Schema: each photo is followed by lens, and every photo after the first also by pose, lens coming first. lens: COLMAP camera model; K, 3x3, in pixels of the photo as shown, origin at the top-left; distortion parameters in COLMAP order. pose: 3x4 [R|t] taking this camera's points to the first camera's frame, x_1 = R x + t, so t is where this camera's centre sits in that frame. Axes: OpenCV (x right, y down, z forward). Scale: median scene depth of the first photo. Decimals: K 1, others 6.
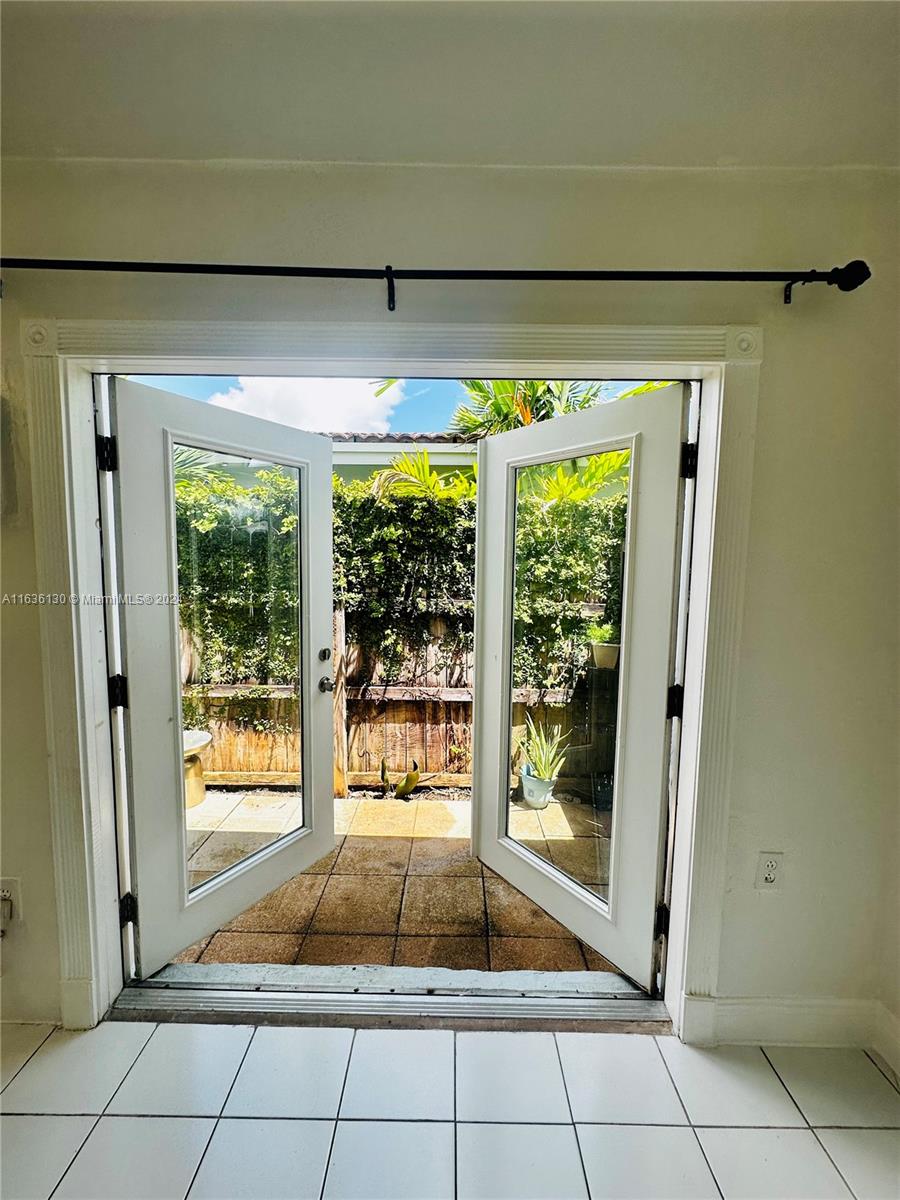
lens RADIAL K [[476.5, 0, 449.7], [0, 476.5, 600.0], [0, 0, 1]] dist [-0.001572, 0.000613]
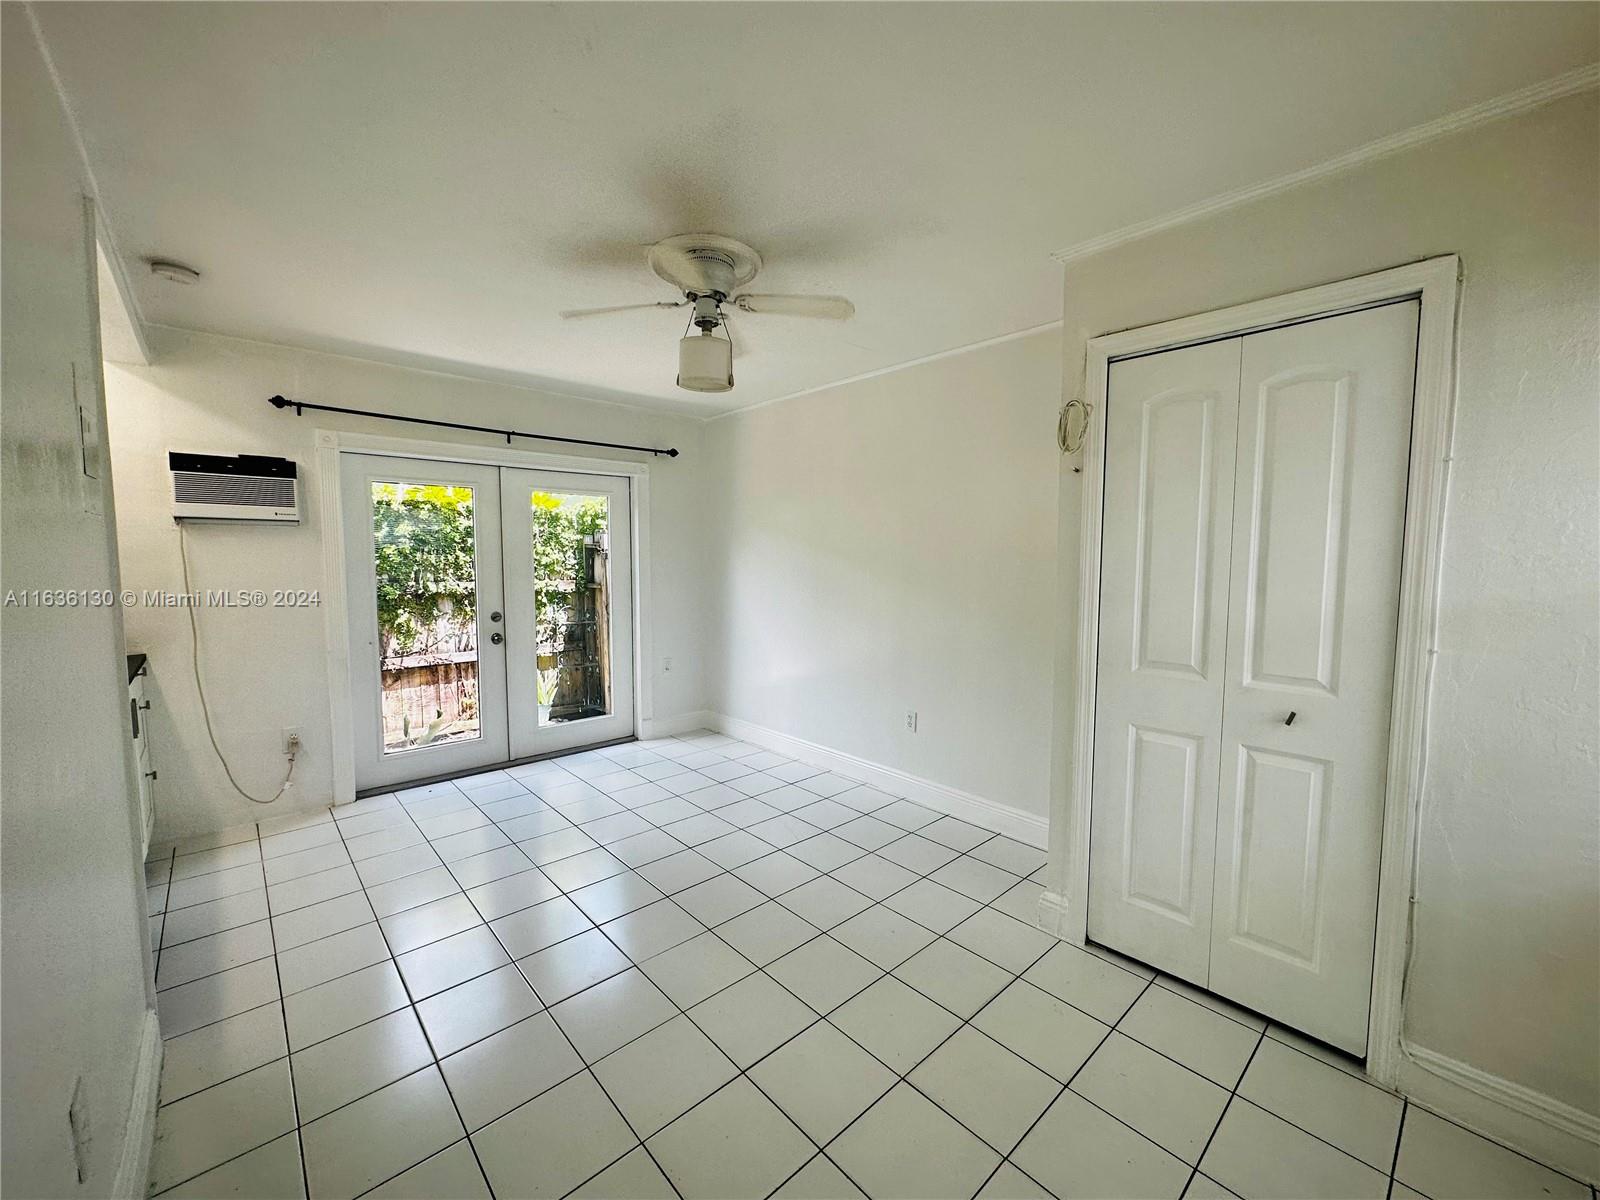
lens RADIAL K [[635.3, 0, 801.0], [0, 635.3, 601.5], [0, 0, 1]] dist [-0.001572, 0.000613]
pose [[0.735485, -0.065502, 0.674367, -0.465812], [0.069510, 0.997359, 0.021064, 0.078861], [-0.673966, 0.031383, 0.738095, -0.867584]]
